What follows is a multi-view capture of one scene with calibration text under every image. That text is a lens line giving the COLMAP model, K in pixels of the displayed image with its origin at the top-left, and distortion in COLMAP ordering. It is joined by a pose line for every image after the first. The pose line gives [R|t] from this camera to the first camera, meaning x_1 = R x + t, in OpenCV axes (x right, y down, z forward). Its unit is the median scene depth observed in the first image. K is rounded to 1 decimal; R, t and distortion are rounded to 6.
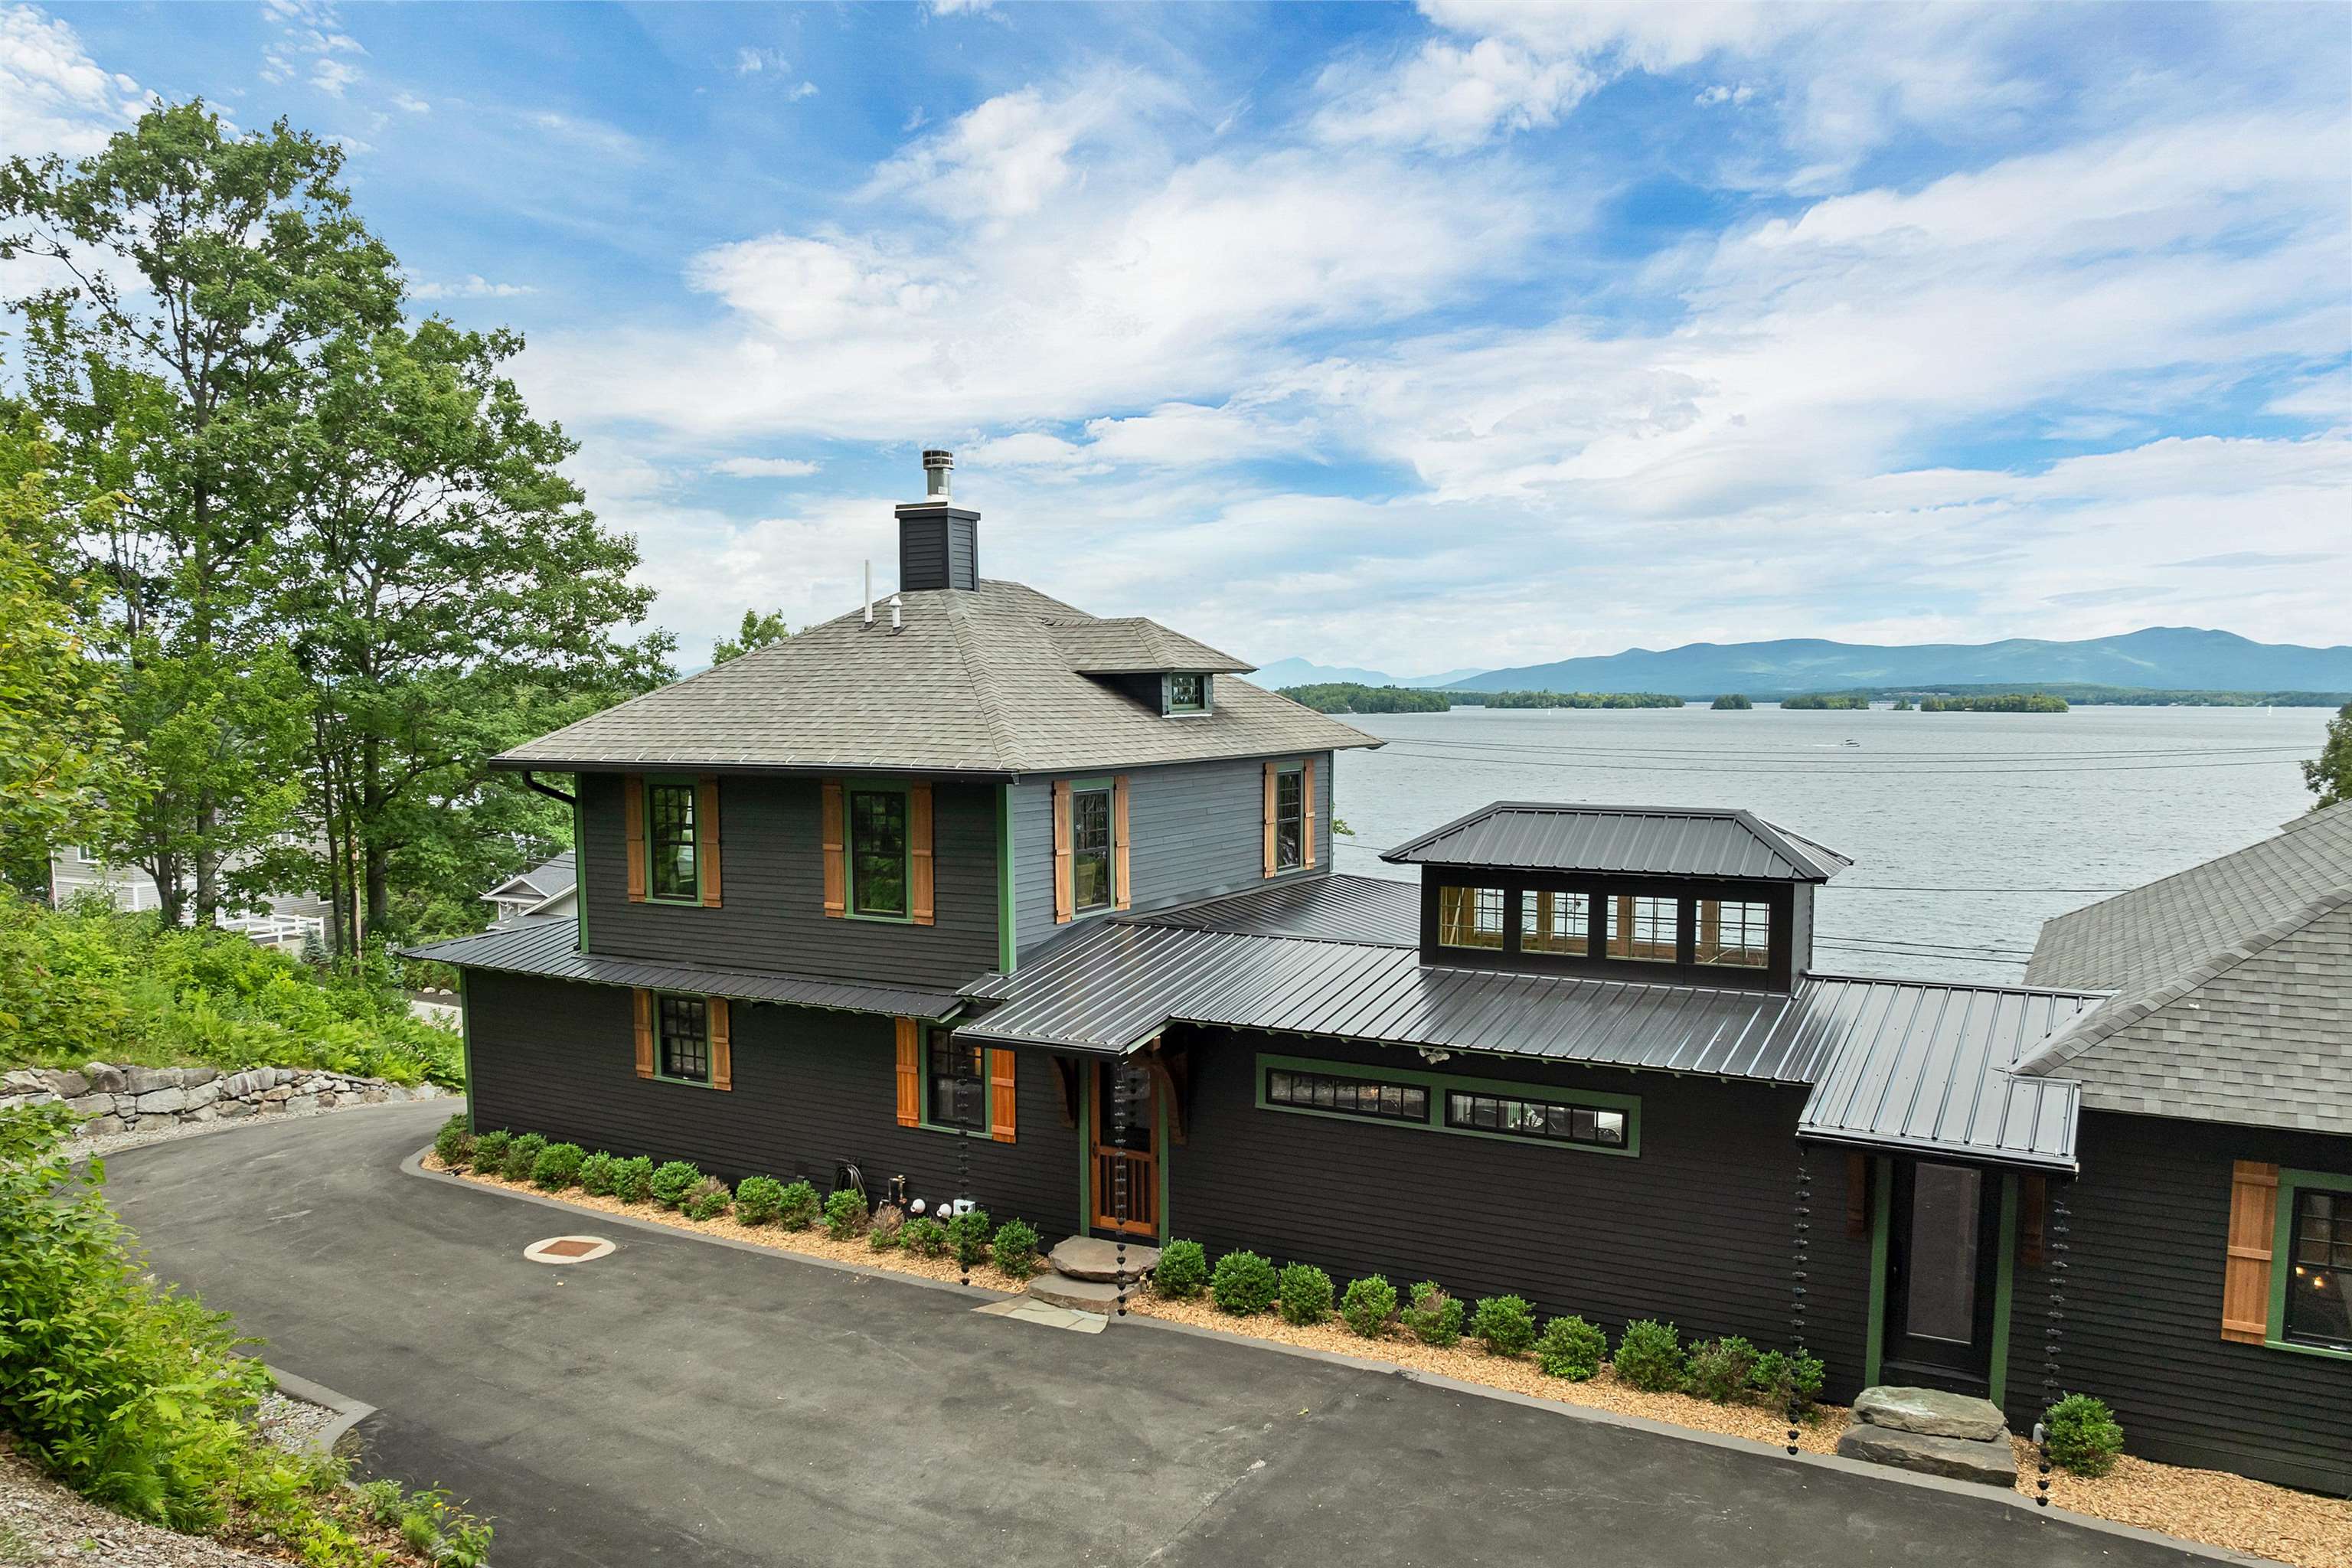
lens RADIAL K [[1695.0, 0, 1178.6], [0, 1695.0, 880.0], [0, 0, 1]] dist [-0.038679, 0.000394]
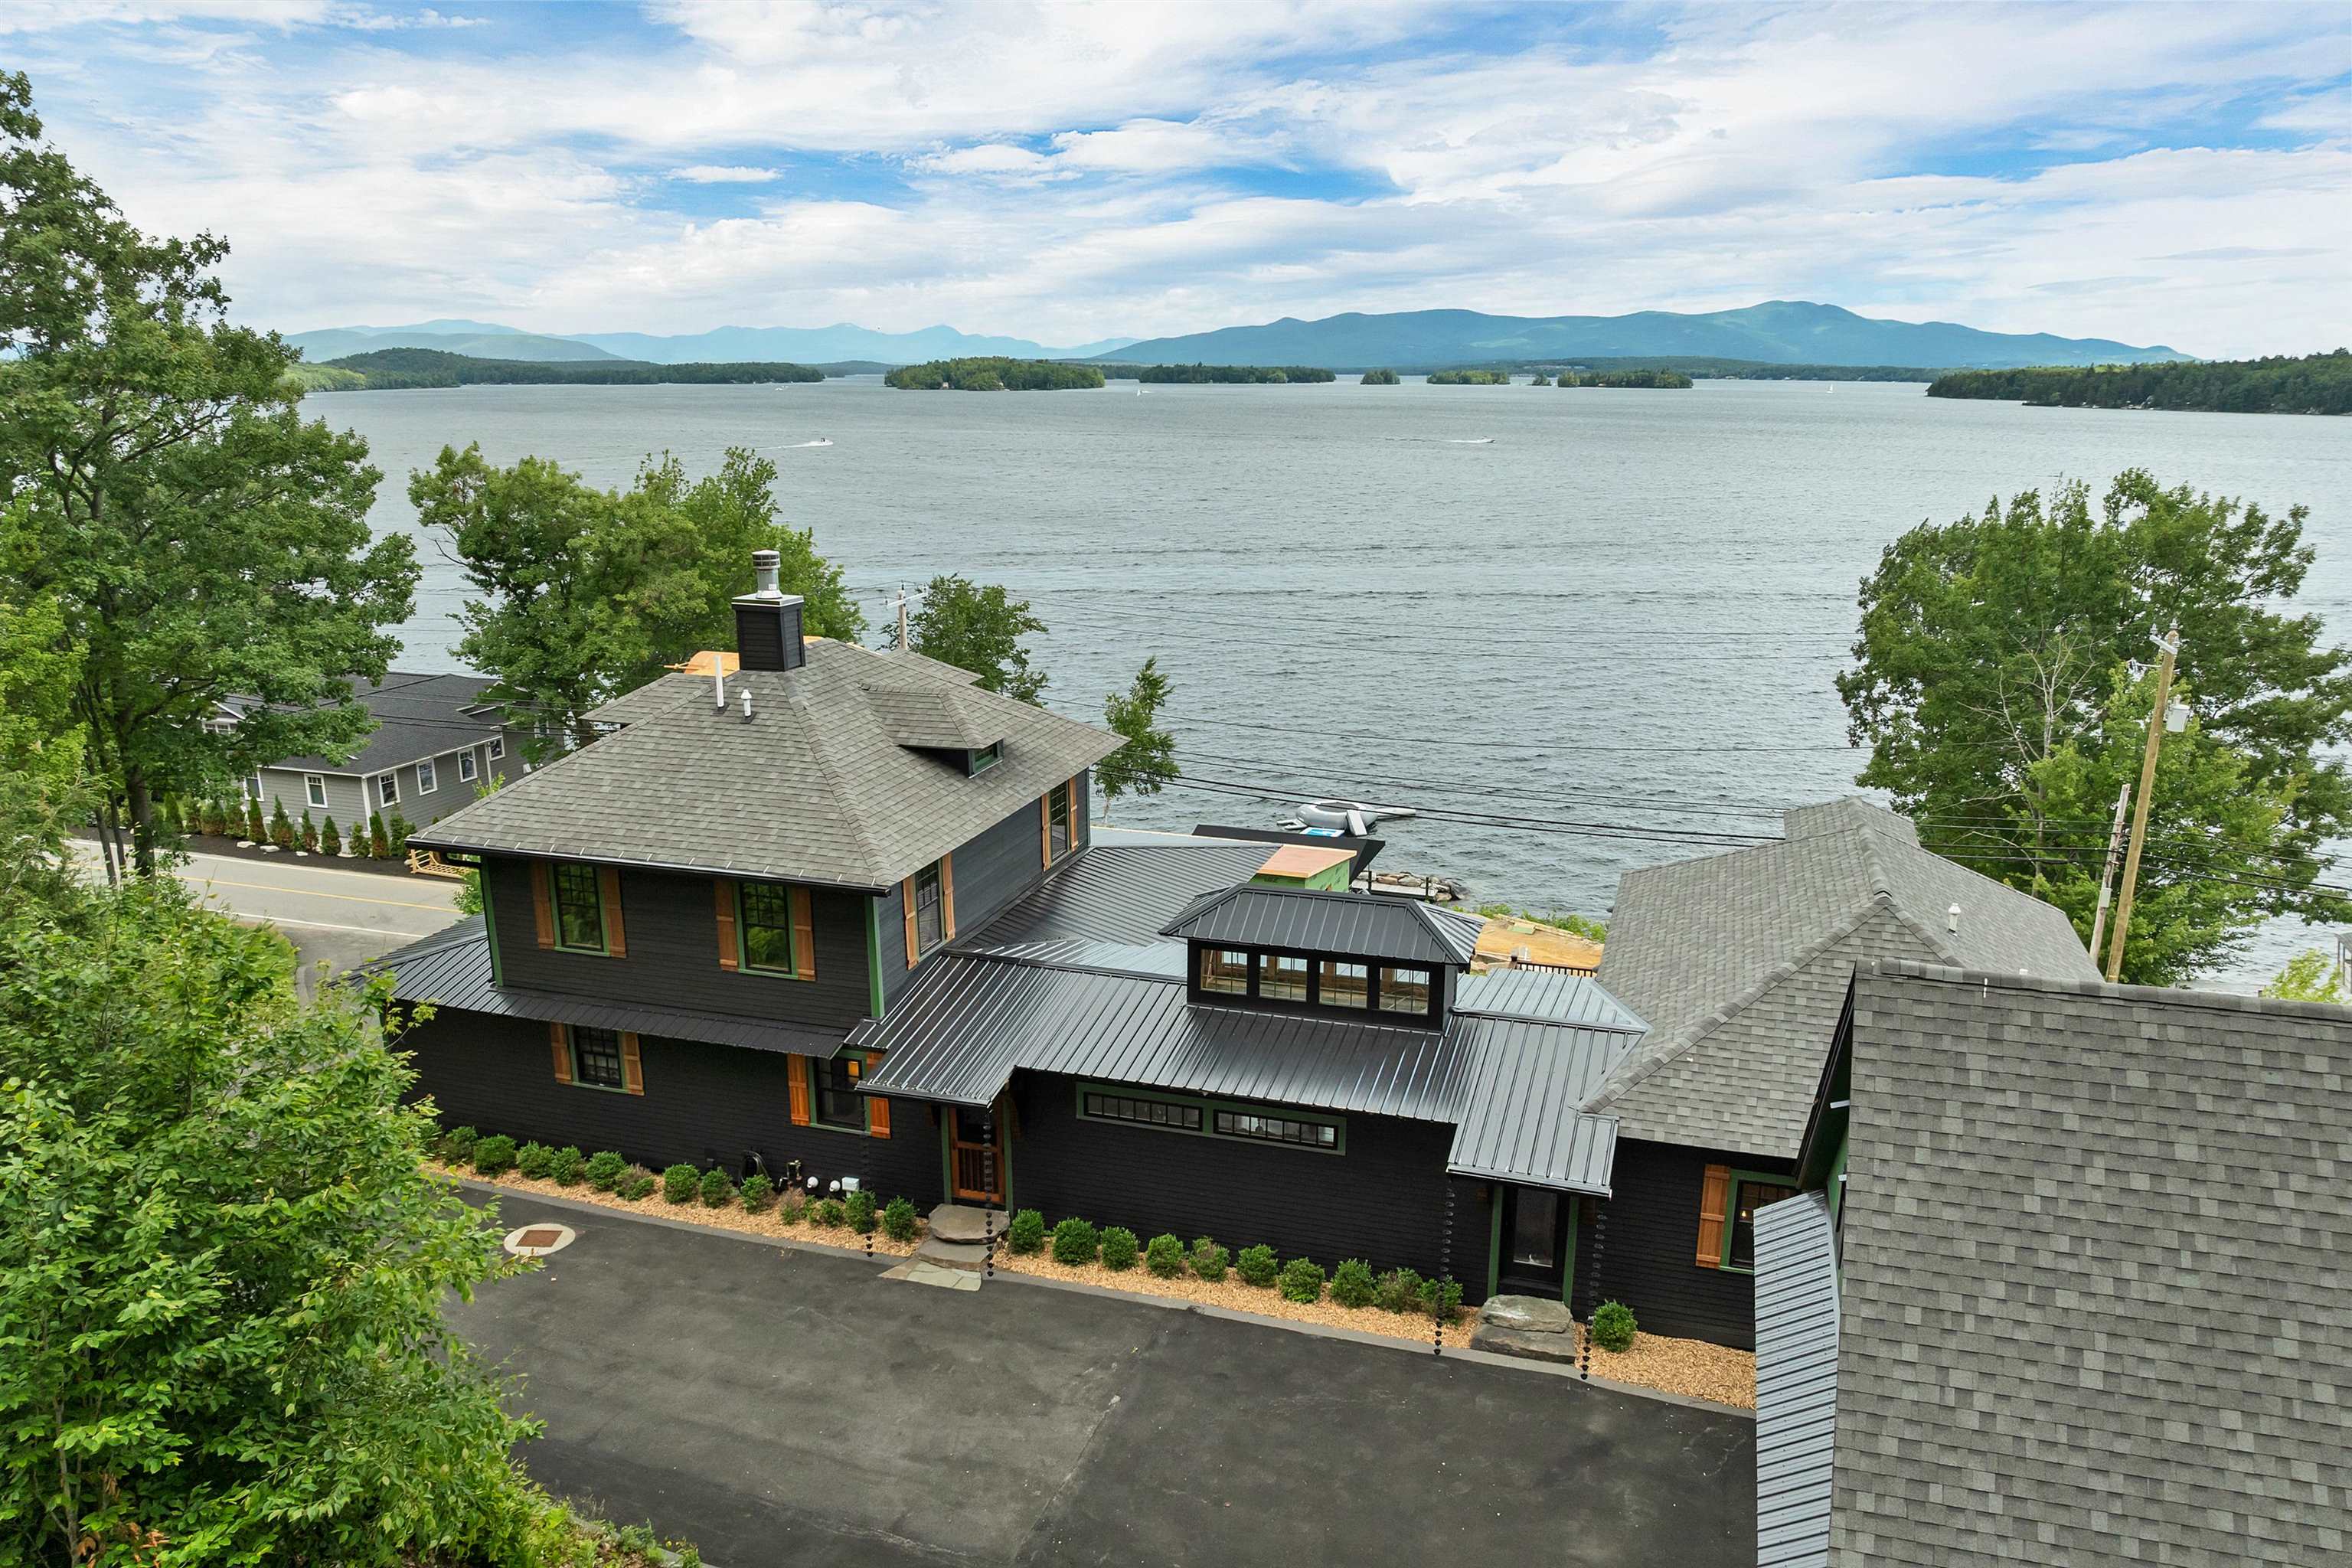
lens RADIAL K [[1690.7, 0, 1181.9], [0, 1690.7, 890.3], [0, 0, 1]] dist [-0.032515, -0.003578]
pose [[0.979498, -0.058095, 0.192895, -0.139643], [0.019963, 0.980794, 0.194021, -0.350155], [-0.200462, -0.186192, 0.961846, -0.354452]]
